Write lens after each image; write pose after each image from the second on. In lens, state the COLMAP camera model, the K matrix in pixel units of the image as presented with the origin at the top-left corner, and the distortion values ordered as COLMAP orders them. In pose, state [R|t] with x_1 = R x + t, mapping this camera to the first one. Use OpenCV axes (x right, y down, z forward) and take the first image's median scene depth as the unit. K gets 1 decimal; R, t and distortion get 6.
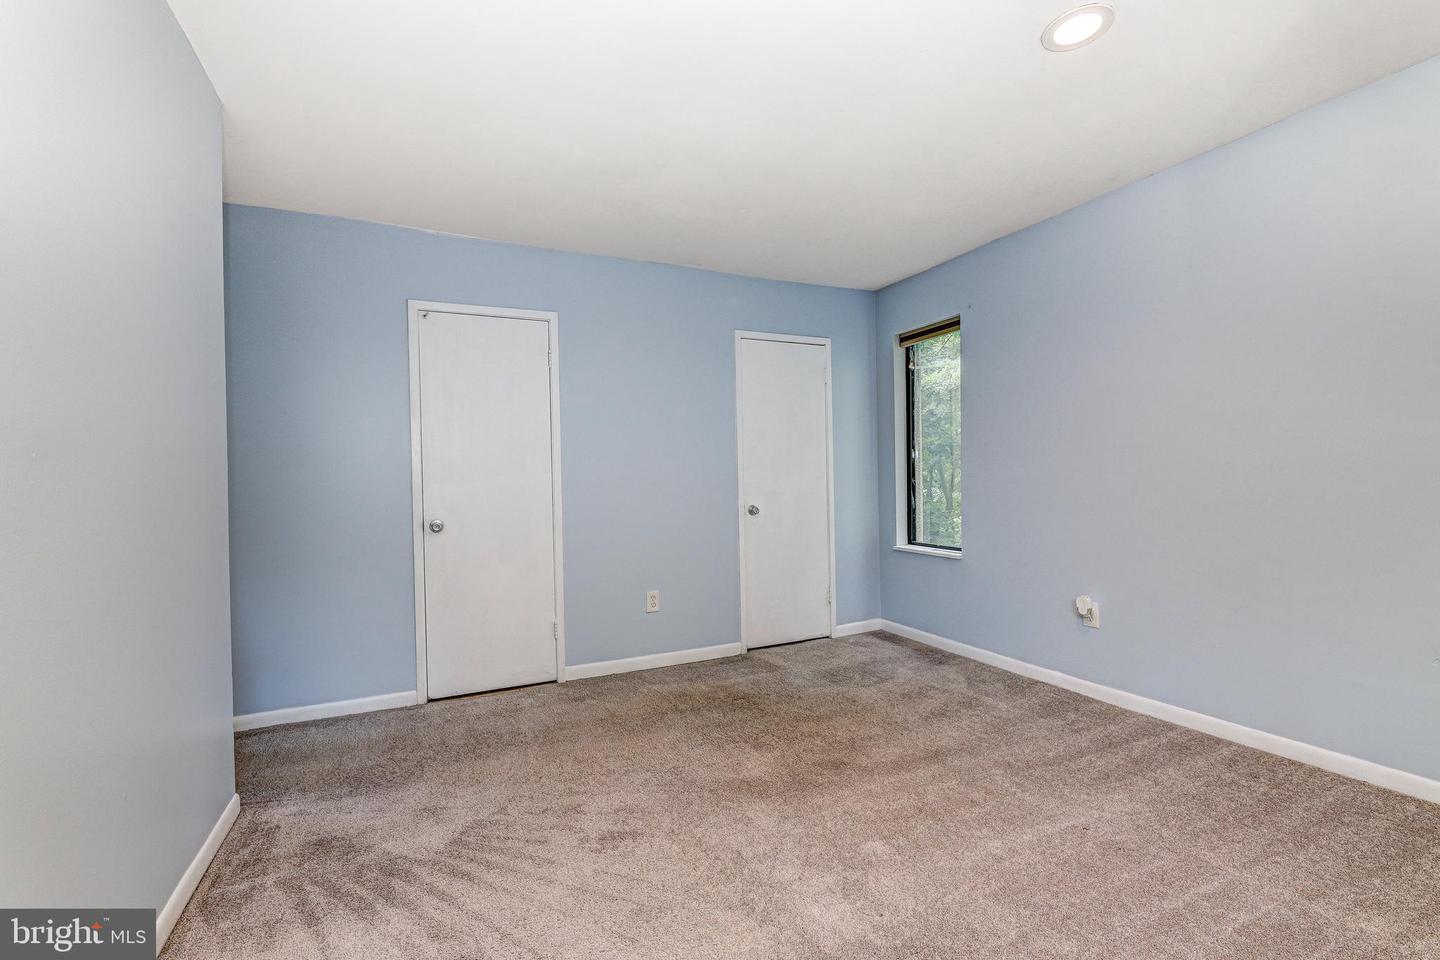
lens RADIAL K [[632.4, 0, 719.6], [0, 632.4, 478.6], [0, 0, 1]] dist [0.000408, -0.001431]
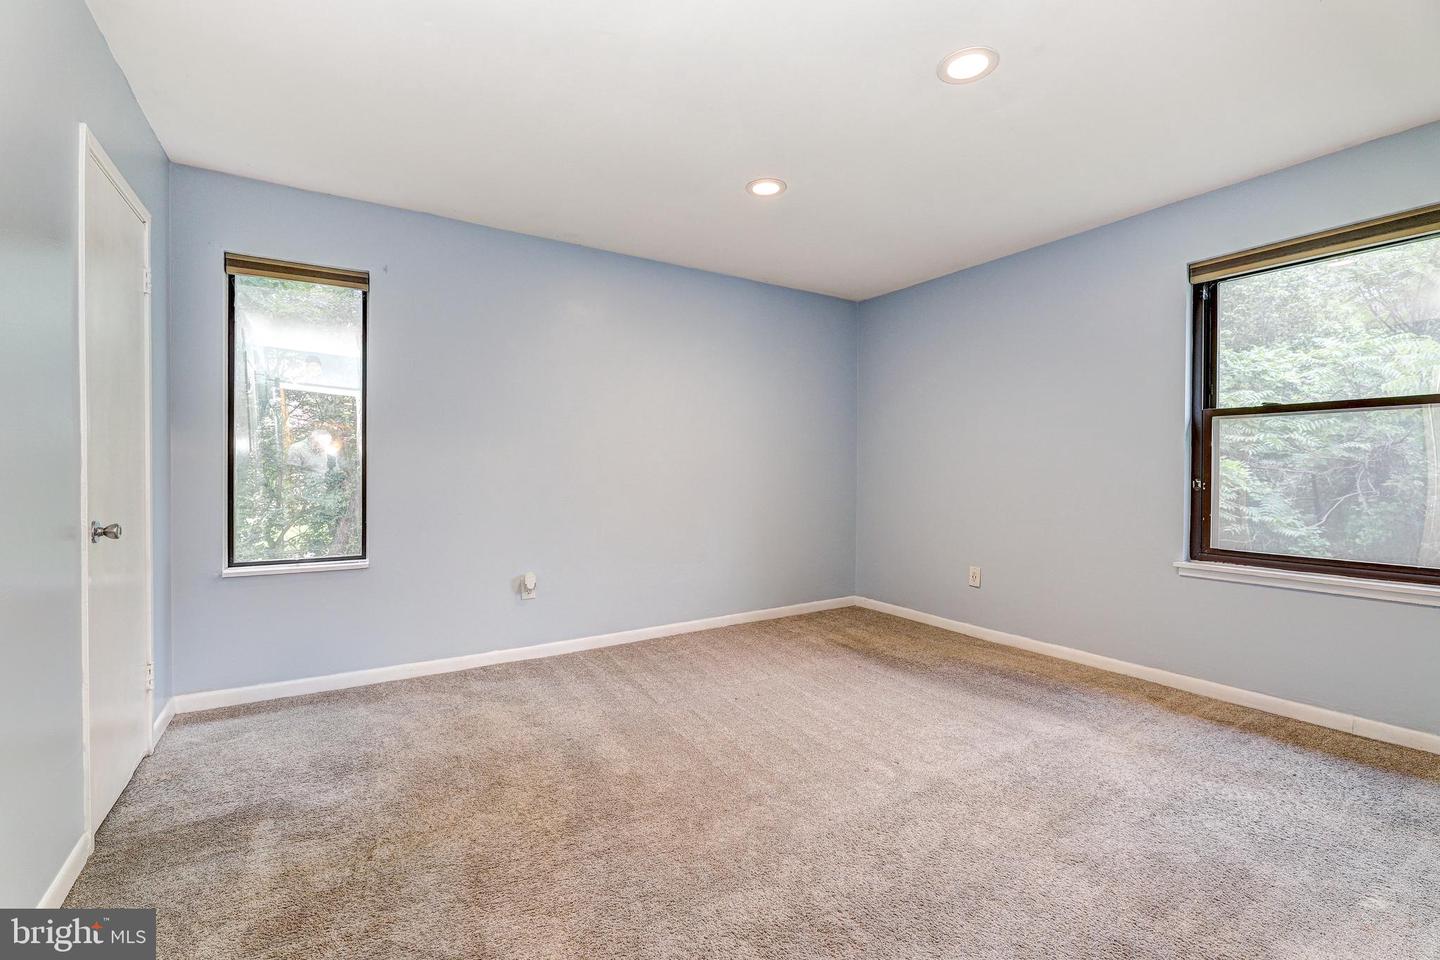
lens RADIAL K [[620.5, 0, 704.5], [0, 620.5, 488.7], [0, 0, 1]] dist [0.000866, -0.003605]
pose [[-0.116539, -0.015211, 0.993070, -0.496315], [-0.002739, 0.999884, 0.014994, 0.010561], [-0.993182, -0.000973, -0.116567, 0.689614]]
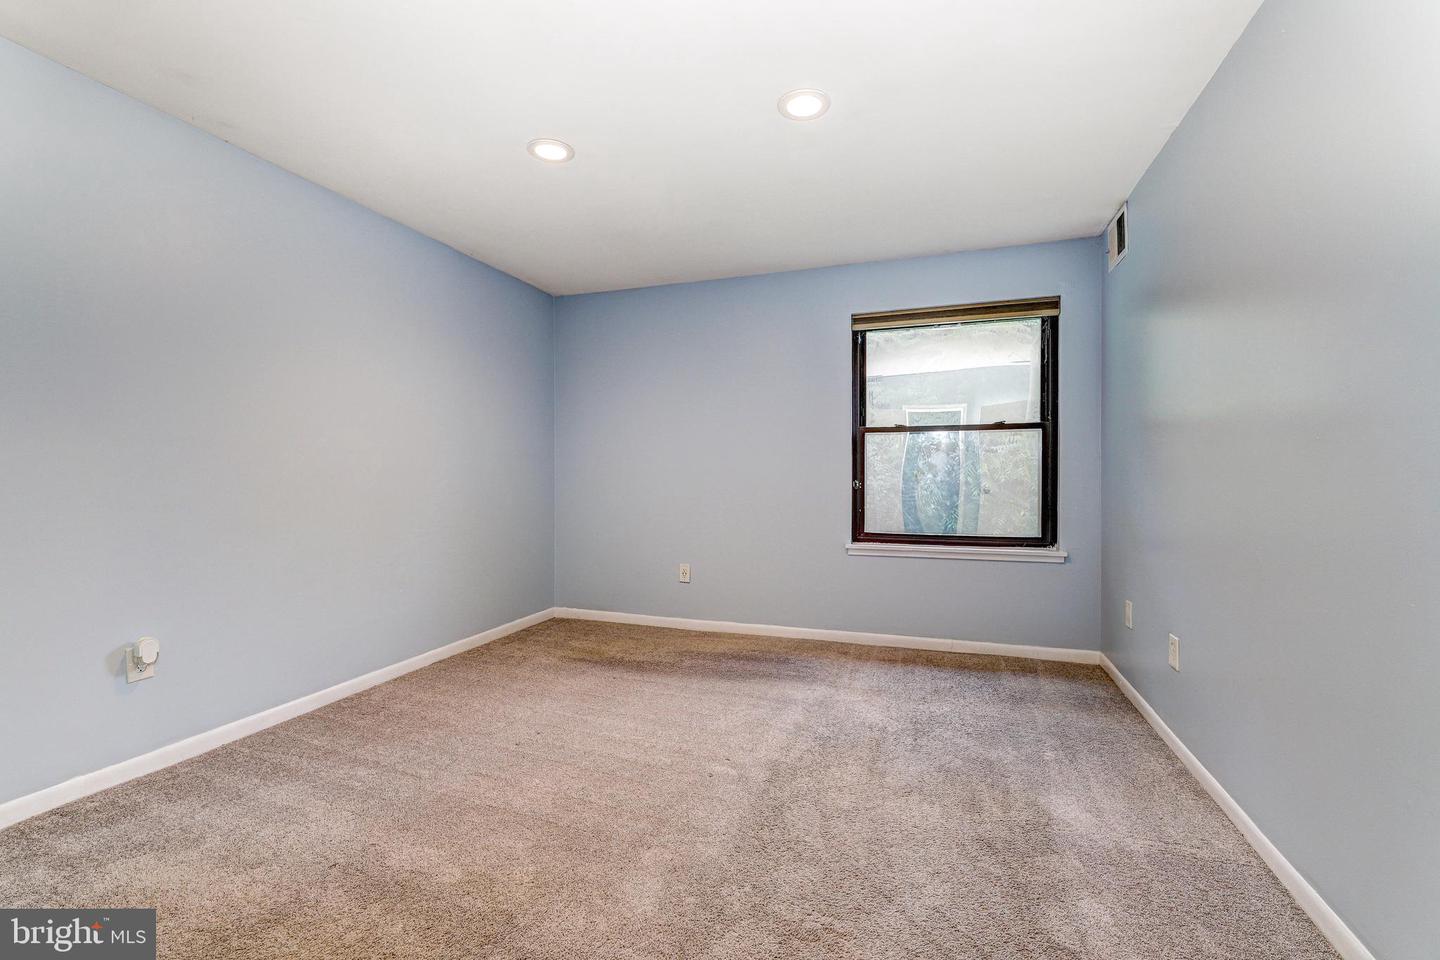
lens RADIAL K [[632.4, 0, 708.5], [0, 632.4, 494.3], [0, 0, 1]] dist [0.000408, -0.001431]
pose [[-0.721464, -0.006309, 0.692423, -0.334278], [0.009511, 0.999774, 0.019020, 0.009387], [-0.692386, 0.020308, -0.721241, 0.907688]]
